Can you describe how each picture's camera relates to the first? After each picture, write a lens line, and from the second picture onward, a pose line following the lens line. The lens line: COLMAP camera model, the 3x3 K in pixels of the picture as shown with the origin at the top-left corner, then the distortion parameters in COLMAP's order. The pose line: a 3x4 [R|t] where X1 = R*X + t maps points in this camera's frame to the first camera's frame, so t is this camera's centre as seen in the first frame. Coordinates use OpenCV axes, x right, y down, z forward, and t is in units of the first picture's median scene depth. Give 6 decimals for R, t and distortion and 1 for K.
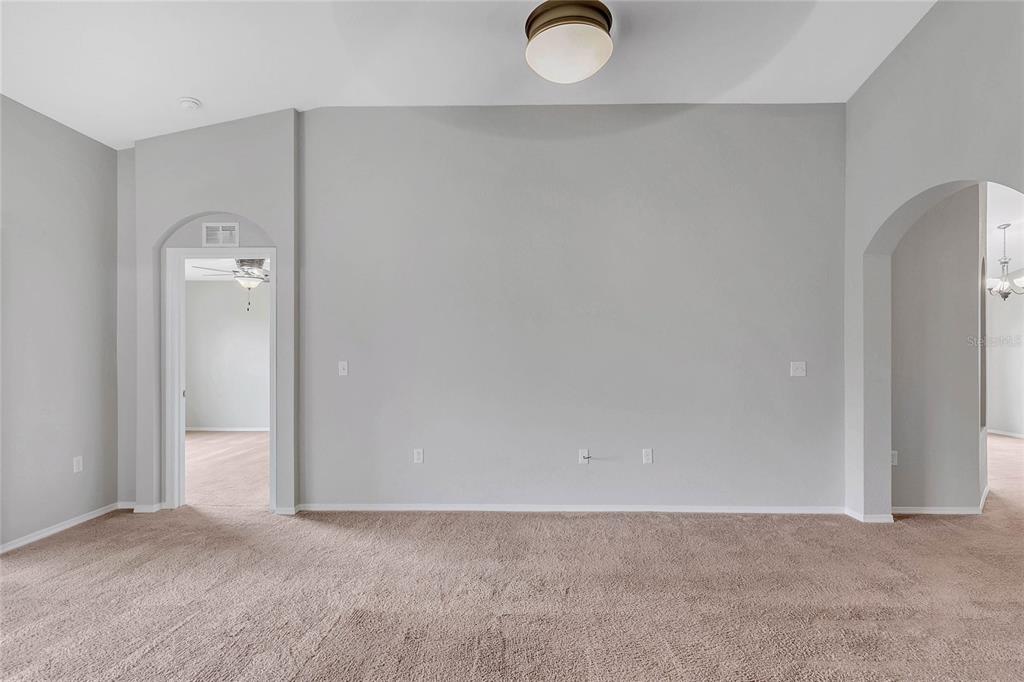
lens RADIAL K [[509.7, 0, 512.7], [0, 509.7, 349.9], [0, 0, 1]] dist [-0.000440, 0.000756]
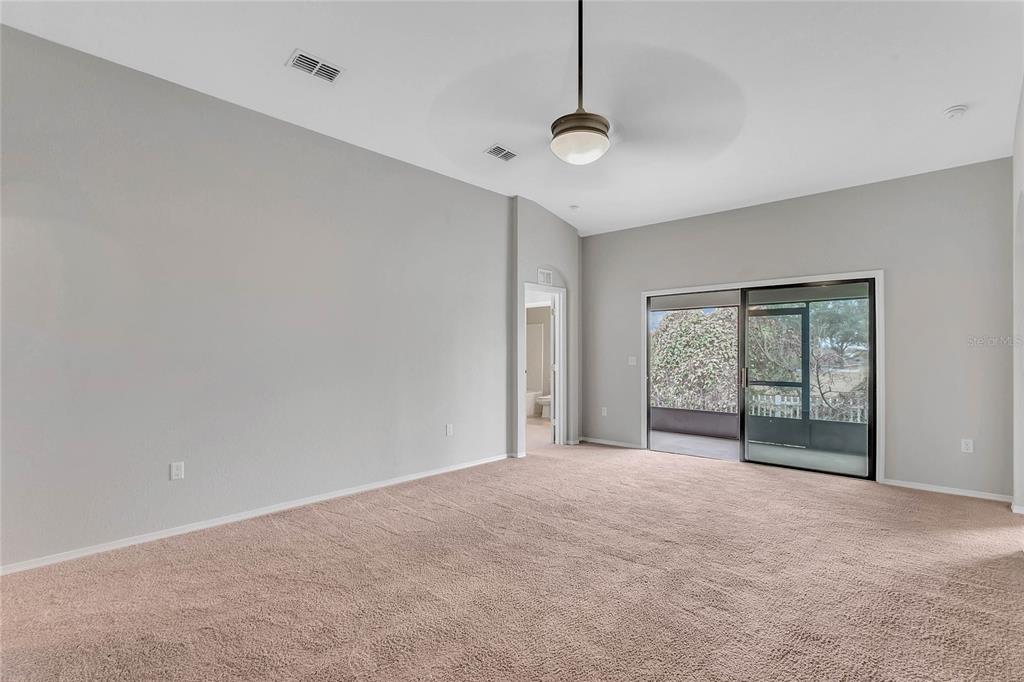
lens RADIAL K [[503.9, 0, 512.0], [0, 503.9, 341.0], [0, 0, 1]] dist [-0.000162, 0.000325]
pose [[-0.663751, -0.017703, -0.747744, 0.696136], [0.000317, 0.999713, -0.023949, 0.009156], [0.747954, -0.016133, -0.663555, 0.954031]]
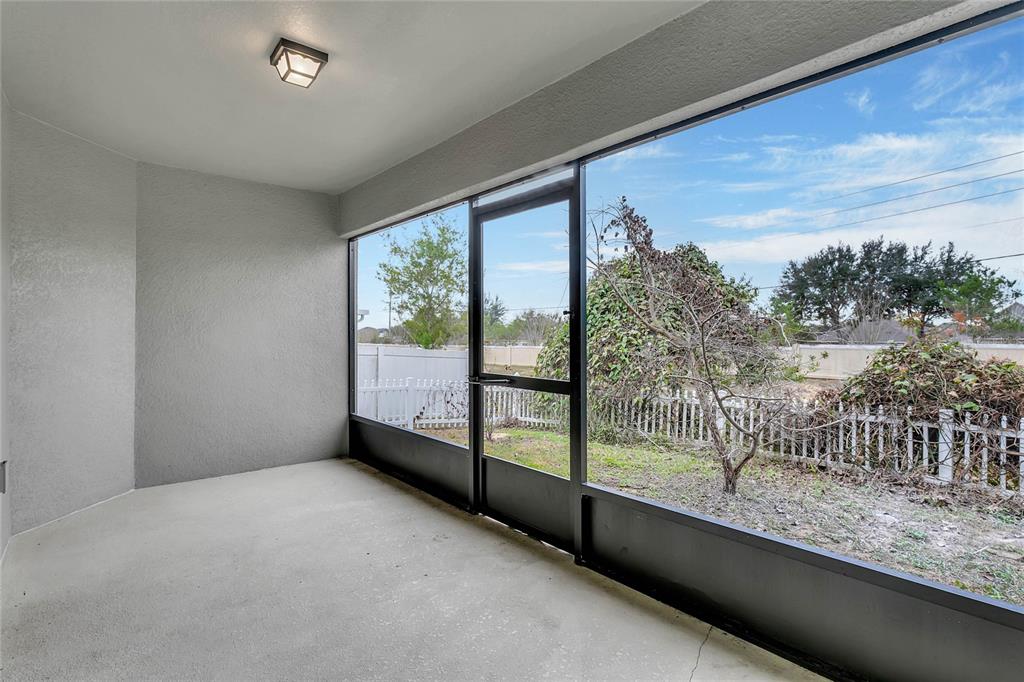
lens RADIAL K [[503.9, 0, 512.0], [0, 503.9, 341.0], [0, 0, 1]] dist [-0.000162, 0.000325]
pose [[-0.749600, 0.017660, -0.661656, -0.901153], [0.004017, 0.999747, 0.022133, 0.045106], [0.661879, 0.013933, -0.749481, 0.989898]]
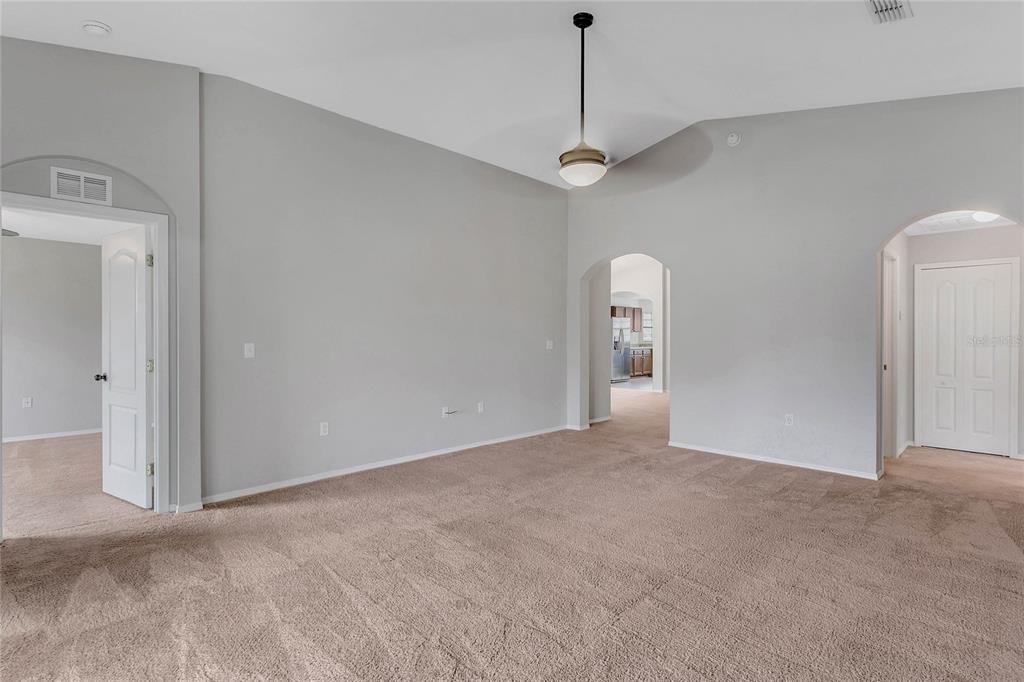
lens RADIAL K [[490.5, 0, 510.6], [0, 490.5, 337.6], [0, 0, 1]] dist [0.002560, 0.000581]
pose [[0.701800, -0.002357, 0.712370, -0.690078], [0.000304, 0.999995, 0.003010, 0.009611], [-0.712374, -0.001896, 0.701797, -0.024836]]
